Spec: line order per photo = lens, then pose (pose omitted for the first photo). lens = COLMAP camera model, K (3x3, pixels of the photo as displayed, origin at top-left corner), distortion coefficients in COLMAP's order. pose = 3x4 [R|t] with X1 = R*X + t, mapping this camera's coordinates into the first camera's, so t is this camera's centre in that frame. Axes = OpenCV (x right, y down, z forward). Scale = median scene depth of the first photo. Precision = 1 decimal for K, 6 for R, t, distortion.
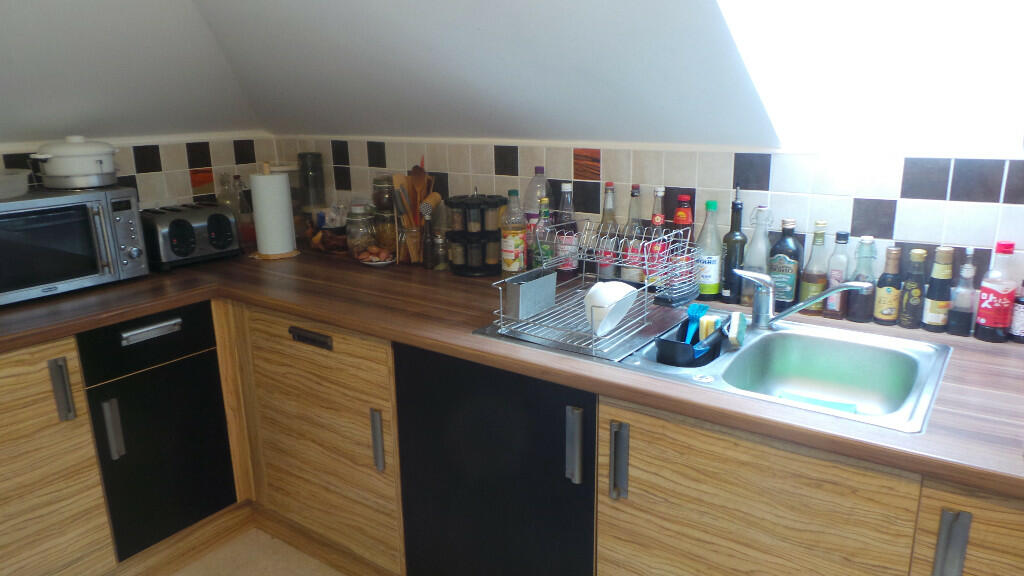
lens RADIAL K [[704.4, 0, 513.4], [0, 704.4, 290.4], [0, 0, 1]] dist [-0.003965, 0.002465]
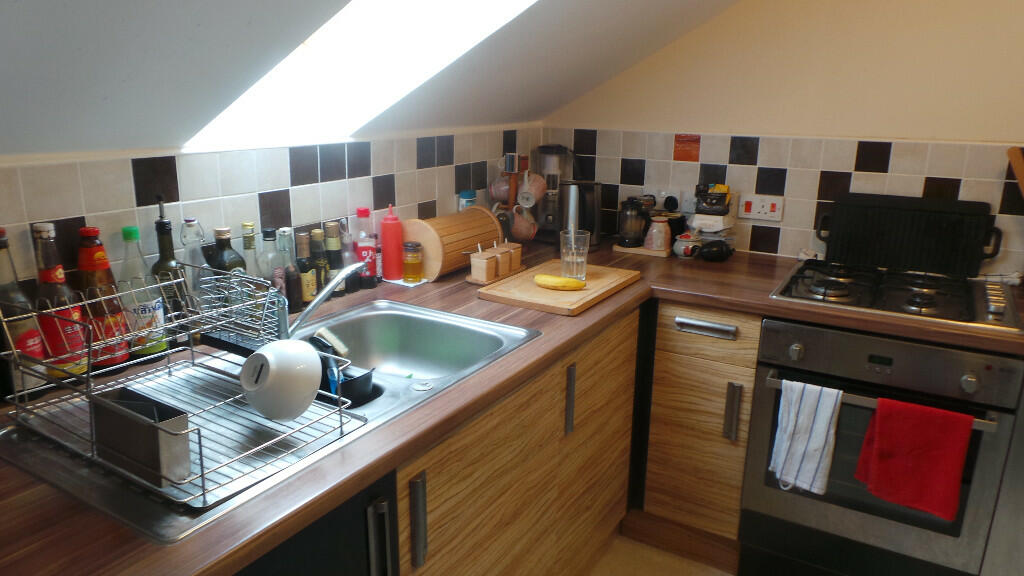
lens RADIAL K [[704.4, 0, 513.4], [0, 704.4, 290.4], [0, 0, 1]] dist [-0.003965, 0.002465]
pose [[-0.077767, -0.248167, 0.965591, -0.519958], [0.251561, 0.932300, 0.259871, -0.174513], [-0.964712, 0.263115, -0.010073, 0.726913]]
